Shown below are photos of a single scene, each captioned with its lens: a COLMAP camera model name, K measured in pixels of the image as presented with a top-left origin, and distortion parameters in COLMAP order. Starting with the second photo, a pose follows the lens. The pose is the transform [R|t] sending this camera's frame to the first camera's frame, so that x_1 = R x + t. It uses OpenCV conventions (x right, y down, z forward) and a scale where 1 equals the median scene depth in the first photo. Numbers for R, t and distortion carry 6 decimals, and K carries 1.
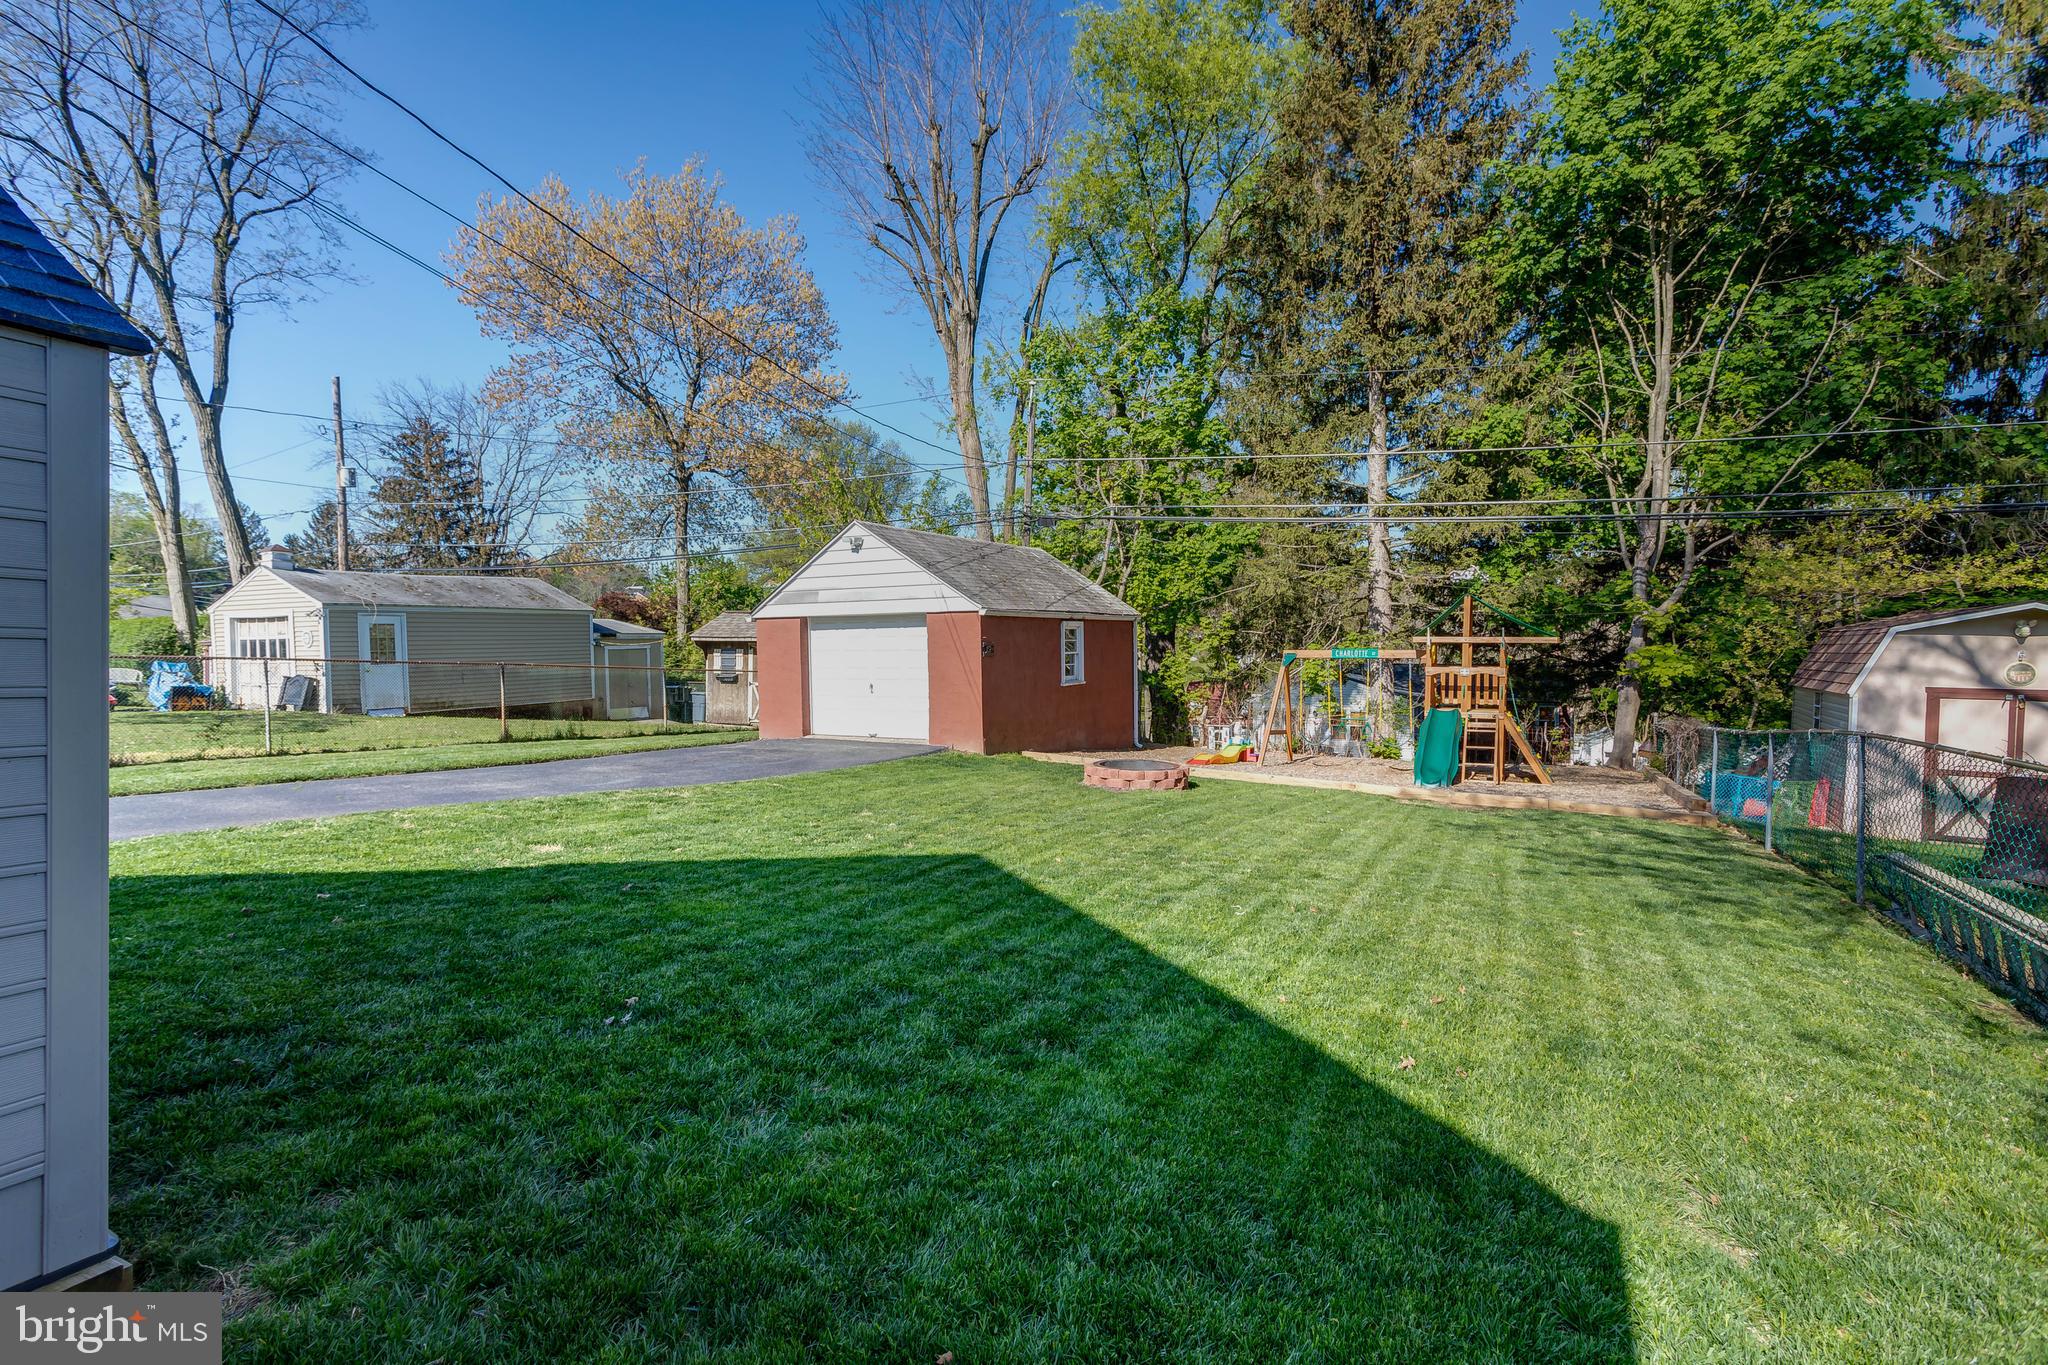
lens RADIAL K [[986.9, 0, 1013.8], [0, 986.9, 681.1], [0, 0, 1]] dist [0.000408, -0.000011]
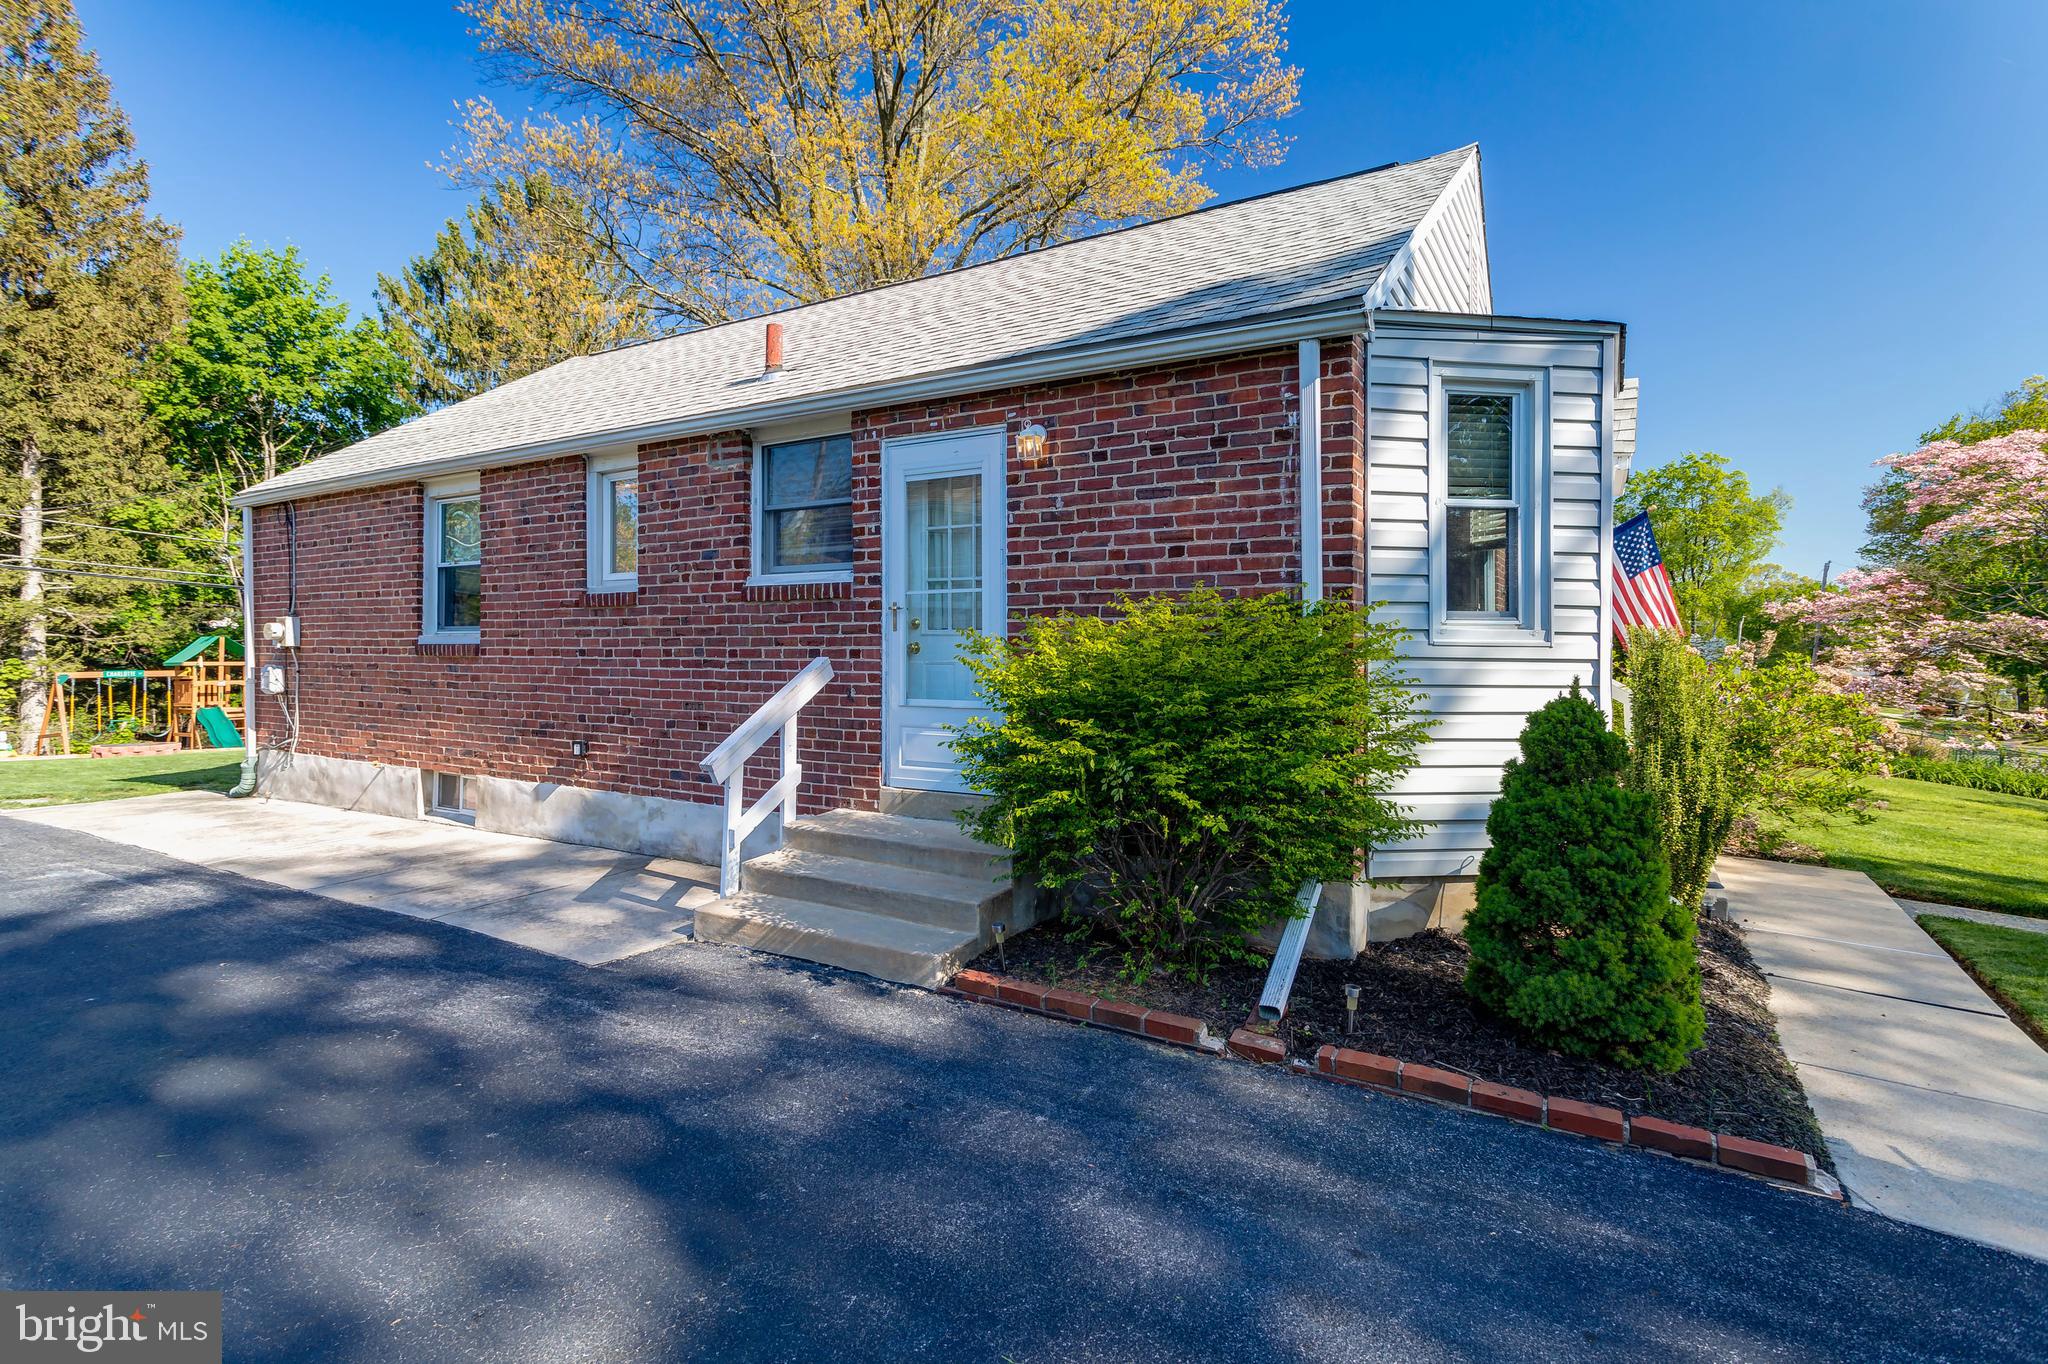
lens RADIAL K [[978.4, 0, 1031.3], [0, 978.4, 648.8], [0, 0, 1]] dist [-0.000688, -0.000020]
pose [[0.043265, 0.012424, 0.998986, -0.956386], [0.043847, 0.998936, -0.014322, 0.013479], [-0.998101, 0.044423, 0.042674, -0.347414]]
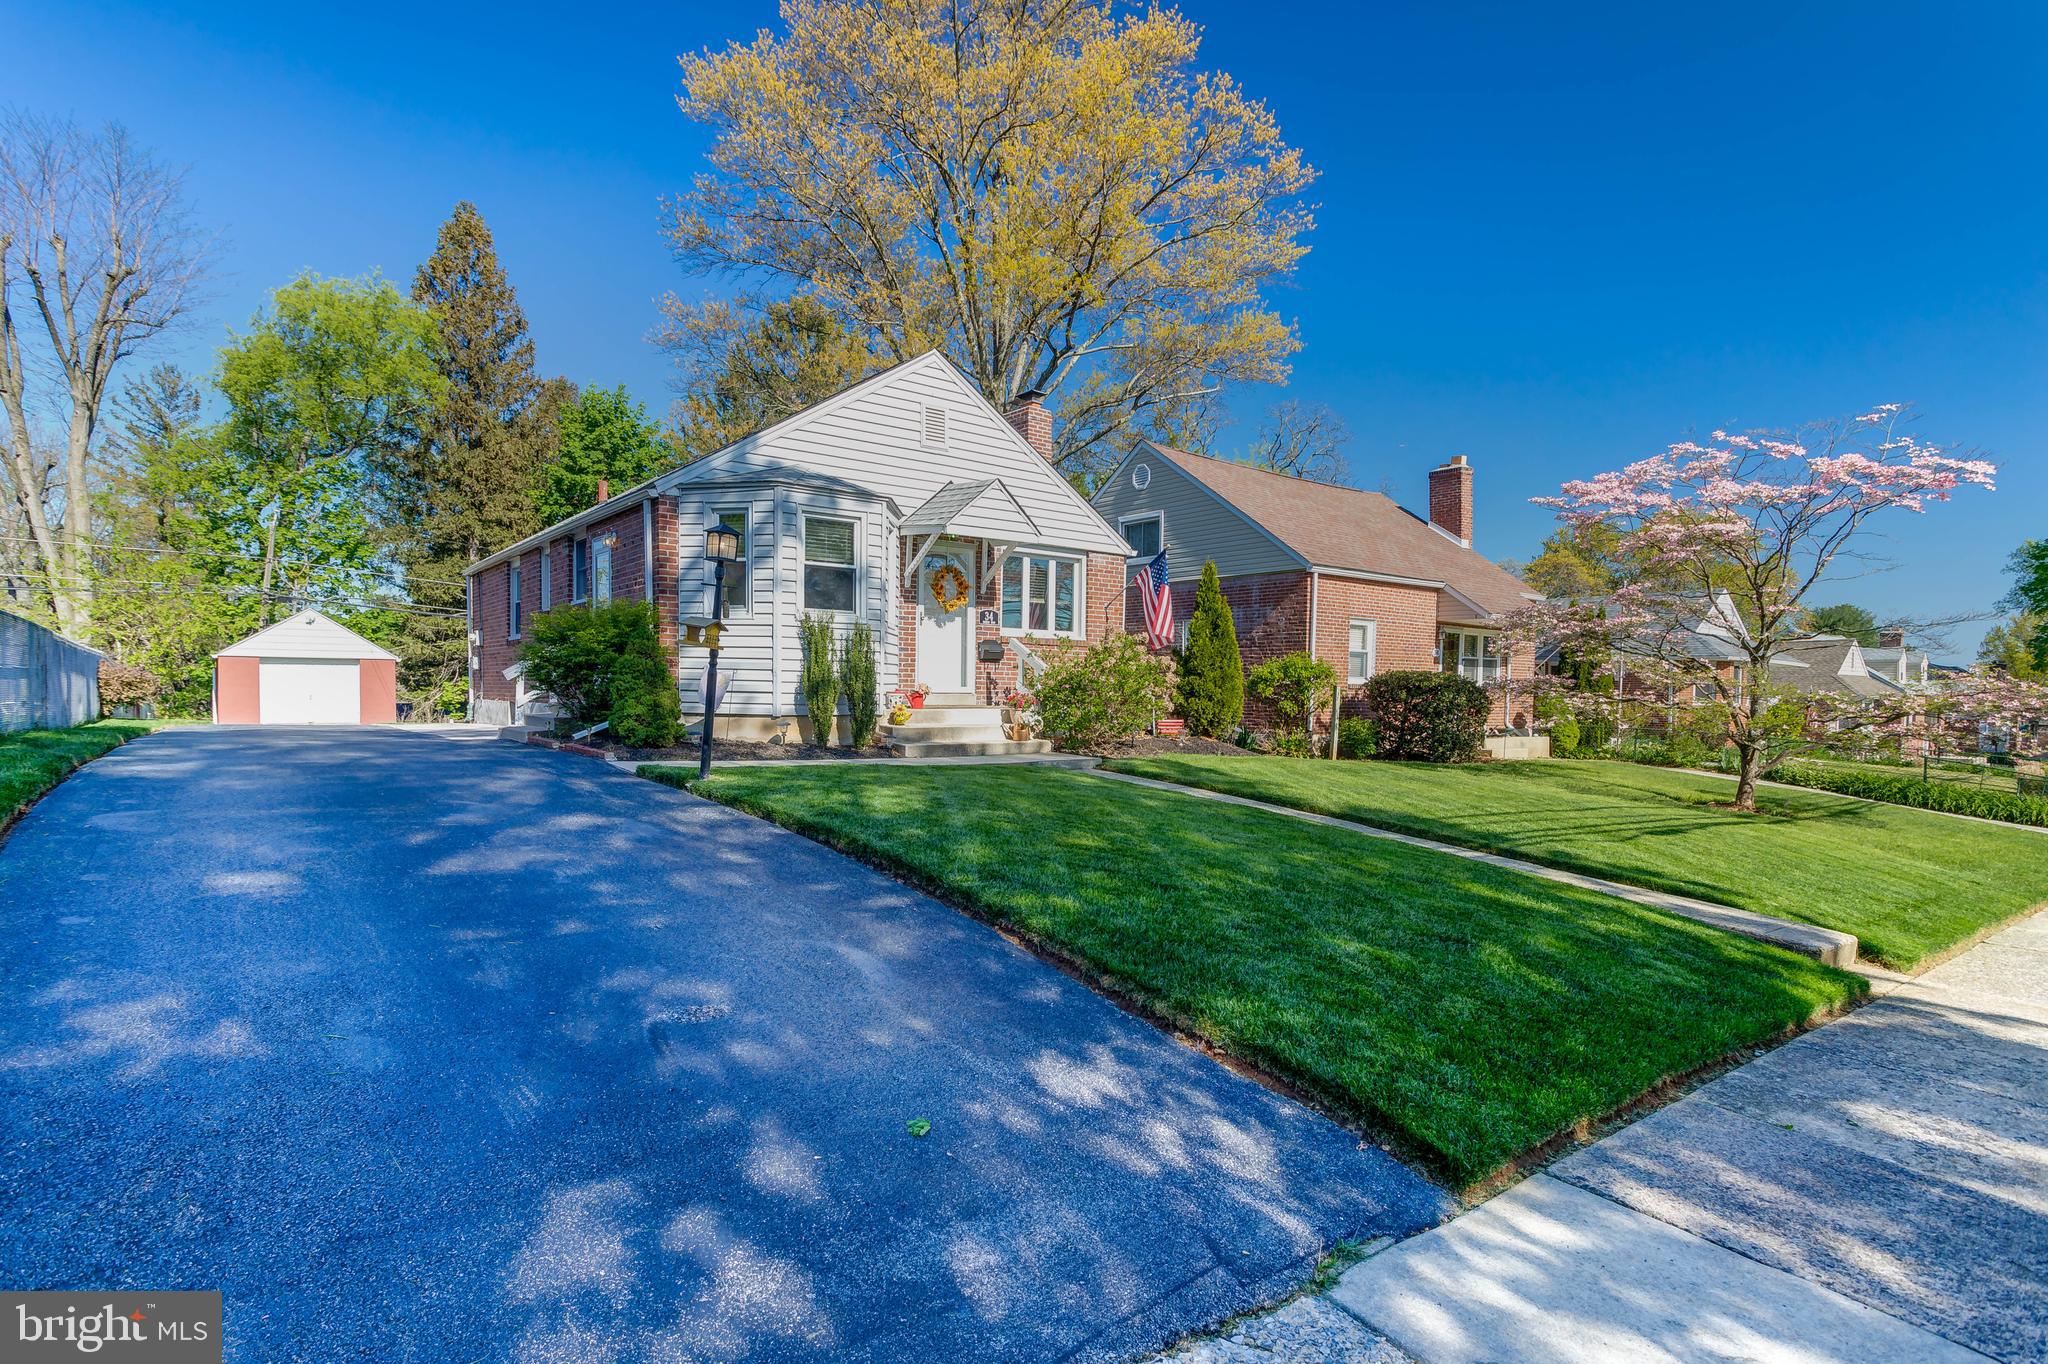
lens RADIAL K [[1011.5, 0, 1025.6], [0, 1011.5, 732.8], [0, 0, 1]] dist [0.000664, -0.000265]
pose [[0.389329, -0.017714, 0.920928, -1.212188], [0.027476, 0.999593, 0.007612, 0.085037], [-0.920689, 0.022340, 0.389658, -0.861335]]
